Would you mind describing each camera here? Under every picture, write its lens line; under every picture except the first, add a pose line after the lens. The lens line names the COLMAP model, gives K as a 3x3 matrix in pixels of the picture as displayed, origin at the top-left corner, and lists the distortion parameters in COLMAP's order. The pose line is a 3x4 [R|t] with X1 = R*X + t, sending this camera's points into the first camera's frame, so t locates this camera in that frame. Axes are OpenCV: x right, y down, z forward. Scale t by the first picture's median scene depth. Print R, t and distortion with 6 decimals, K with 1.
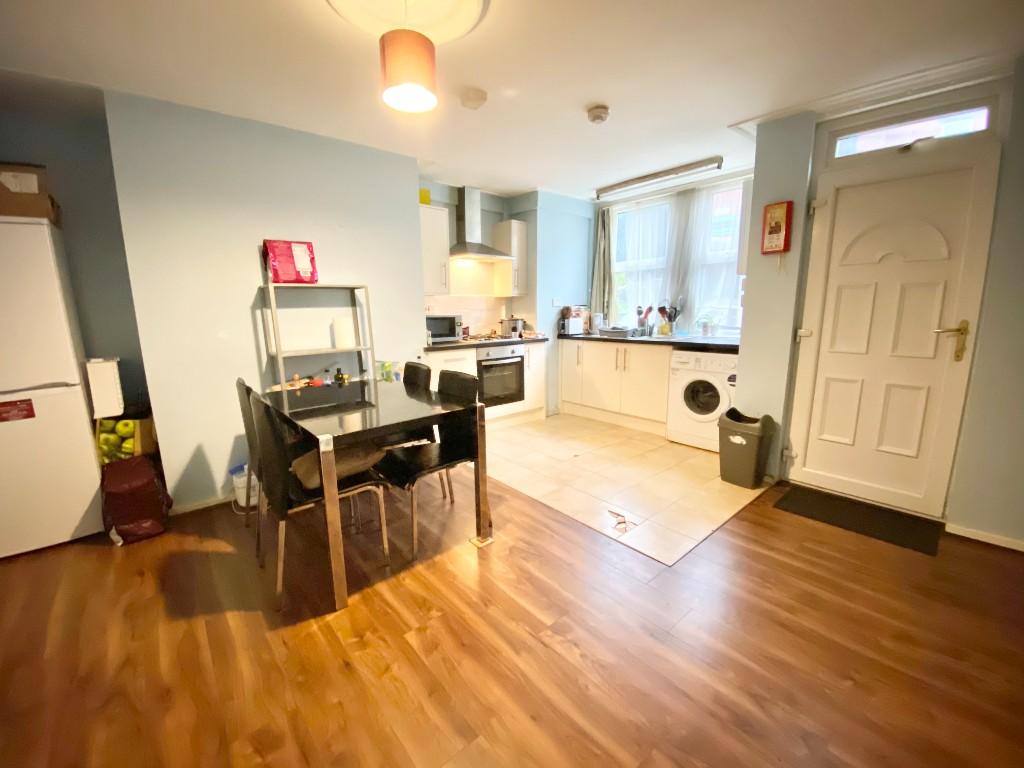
lens RADIAL K [[414.3, 0, 512.6], [0, 414.3, 381.7], [0, 0, 1]] dist [0.025639, -0.023161]
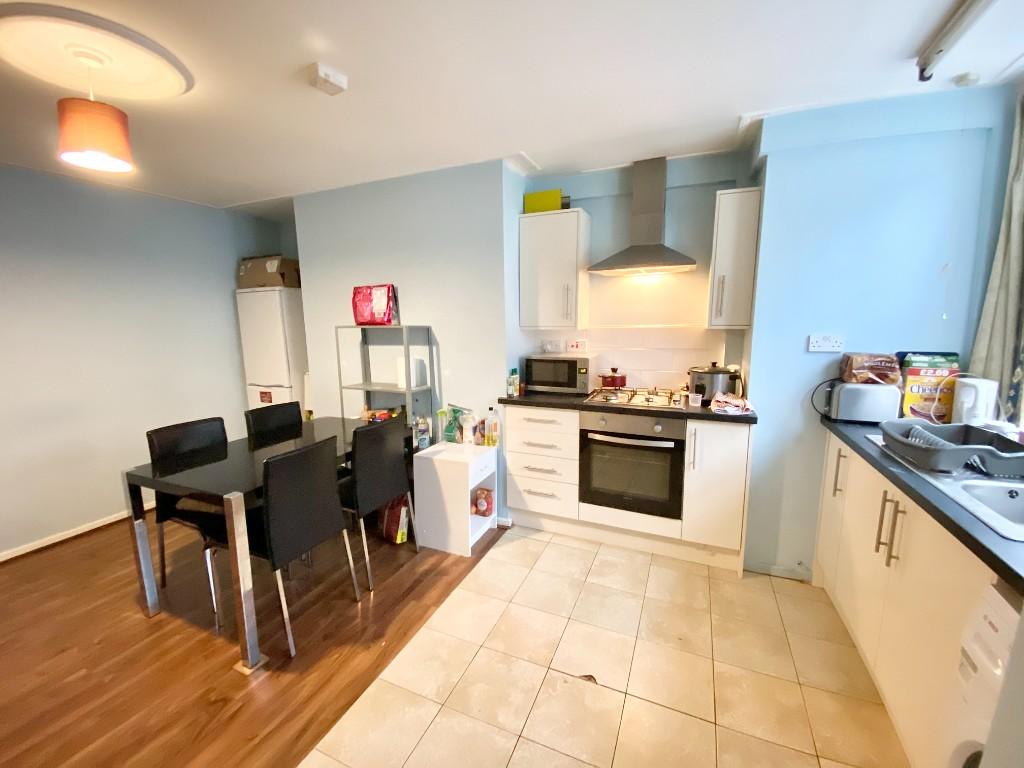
lens RADIAL K [[414.3, 0, 512.6], [0, 414.3, 381.7], [0, 0, 1]] dist [0.025639, -0.023161]
pose [[0.424615, 0.148009, -0.893194, 0.441660], [-0.148874, 0.984532, 0.092372, -0.169258], [0.893050, 0.093751, 0.440082, 0.602189]]
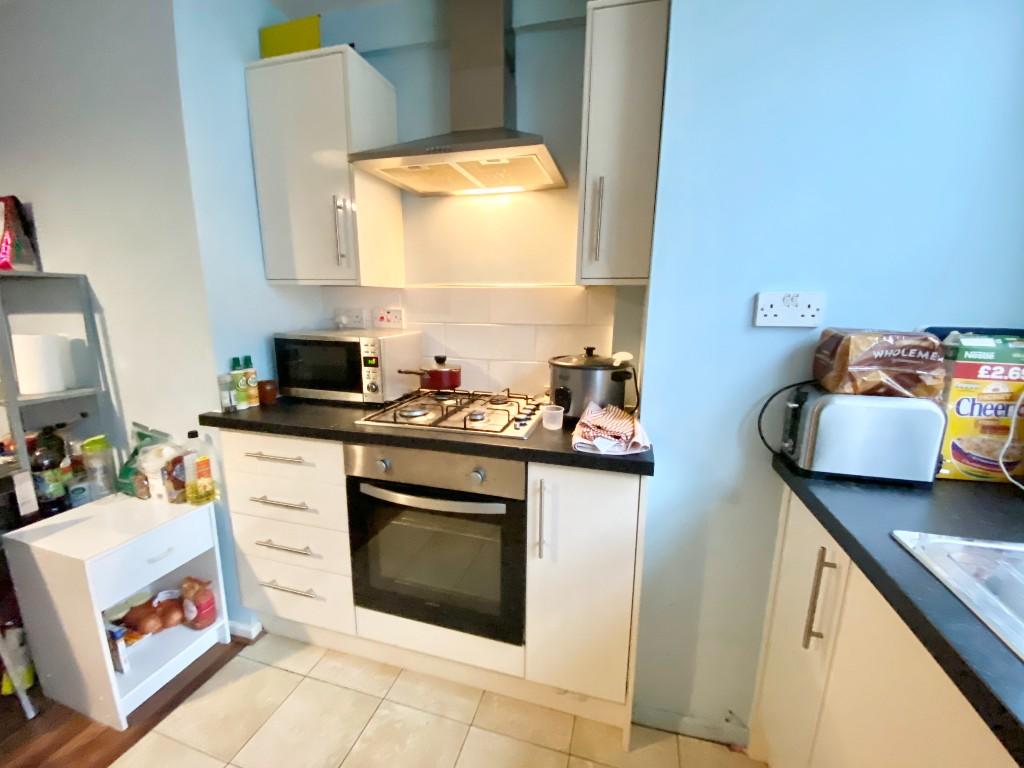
lens RADIAL K [[414.3, 0, 512.6], [0, 414.3, 381.7], [0, 0, 1]] dist [0.025639, -0.023161]
pose [[0.544518, 0.178202, -0.819600, 0.254679], [-0.158161, 0.981454, 0.108315, -0.184957], [0.823702, 0.070649, 0.562604, 0.907560]]
